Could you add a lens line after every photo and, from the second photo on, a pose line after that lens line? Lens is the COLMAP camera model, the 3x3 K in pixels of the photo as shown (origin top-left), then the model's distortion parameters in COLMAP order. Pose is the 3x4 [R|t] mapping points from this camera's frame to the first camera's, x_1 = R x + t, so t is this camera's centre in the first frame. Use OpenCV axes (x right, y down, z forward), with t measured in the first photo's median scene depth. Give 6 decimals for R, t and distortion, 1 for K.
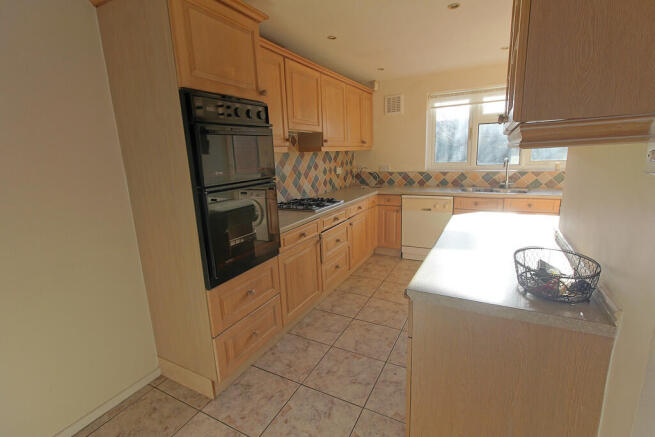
lens RADIAL K [[298.5, 0, 332.2], [0, 298.5, 213.2], [0, 0, 1]] dist [0.001905, -0.000445]
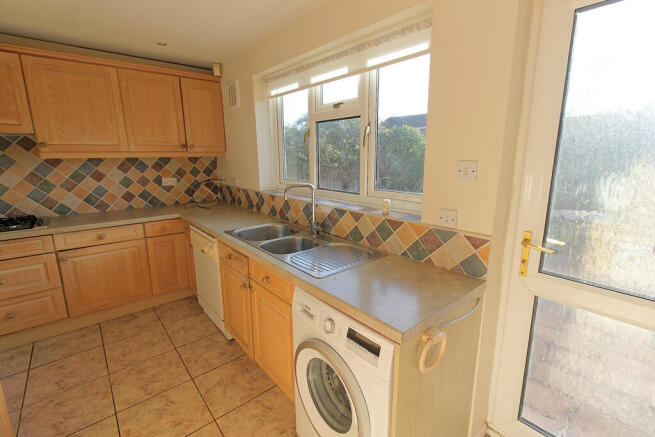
lens RADIAL K [[298.5, 0, 329.9], [0, 298.5, 214.6], [0, 0, 1]] dist [0.001905, -0.000445]
pose [[0.928376, 0.108722, -0.355383, 0.730898], [-0.105189, 0.994020, 0.029314, -0.128666], [0.356445, 0.010168, 0.934261, 0.434460]]
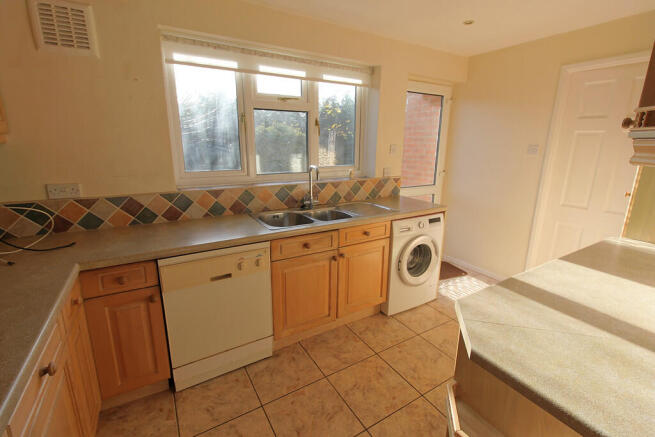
lens RADIAL K [[298.5, 0, 328.0], [0, 298.5, 215.2], [0, 0, 1]] dist [0.001905, -0.000445]
pose [[0.513650, -0.162525, 0.842466, 0.017989], [0.140347, 0.984586, 0.104373, -0.122150], [-0.846443, 0.064627, 0.528543, 0.547098]]
